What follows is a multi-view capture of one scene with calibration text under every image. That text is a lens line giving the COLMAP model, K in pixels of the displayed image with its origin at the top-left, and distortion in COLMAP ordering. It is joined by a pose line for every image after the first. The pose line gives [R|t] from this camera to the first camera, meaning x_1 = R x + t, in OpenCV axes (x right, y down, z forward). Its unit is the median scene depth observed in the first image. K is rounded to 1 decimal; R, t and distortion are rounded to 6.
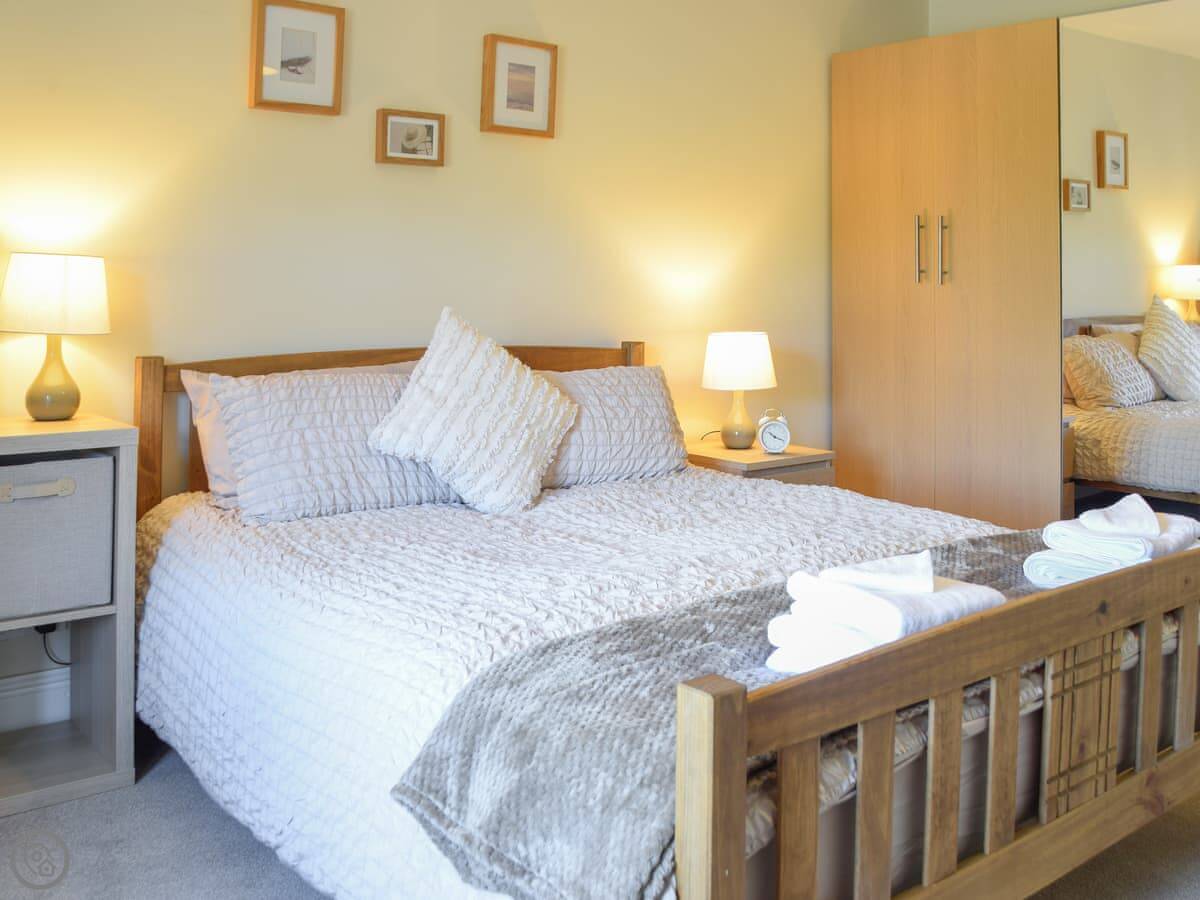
lens RADIAL K [[1203.3, 0, 599.9], [0, 1203.3, 169.6], [0, 0, 1]] dist [-0.006702, -0.118882]
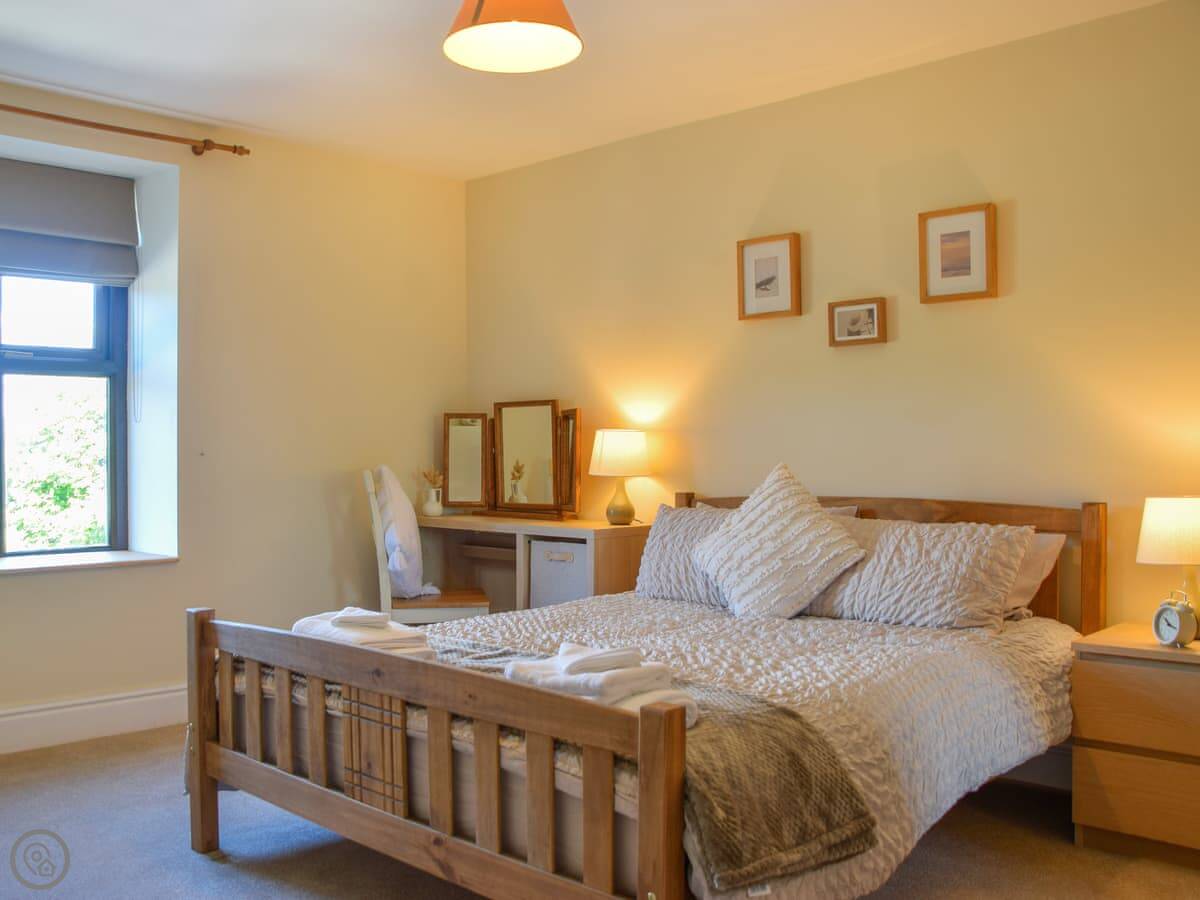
lens RADIAL K [[1151.2, 0, 568.4], [0, 1151.2, 449.3], [0, 0, 1]] dist [-0.015550, 0.159338]
pose [[0.118413, -0.006087, -0.992946, 0.948481], [0.100613, 0.994908, 0.005899, 0.063951], [0.987854, -0.100602, 0.118422, 0.572863]]
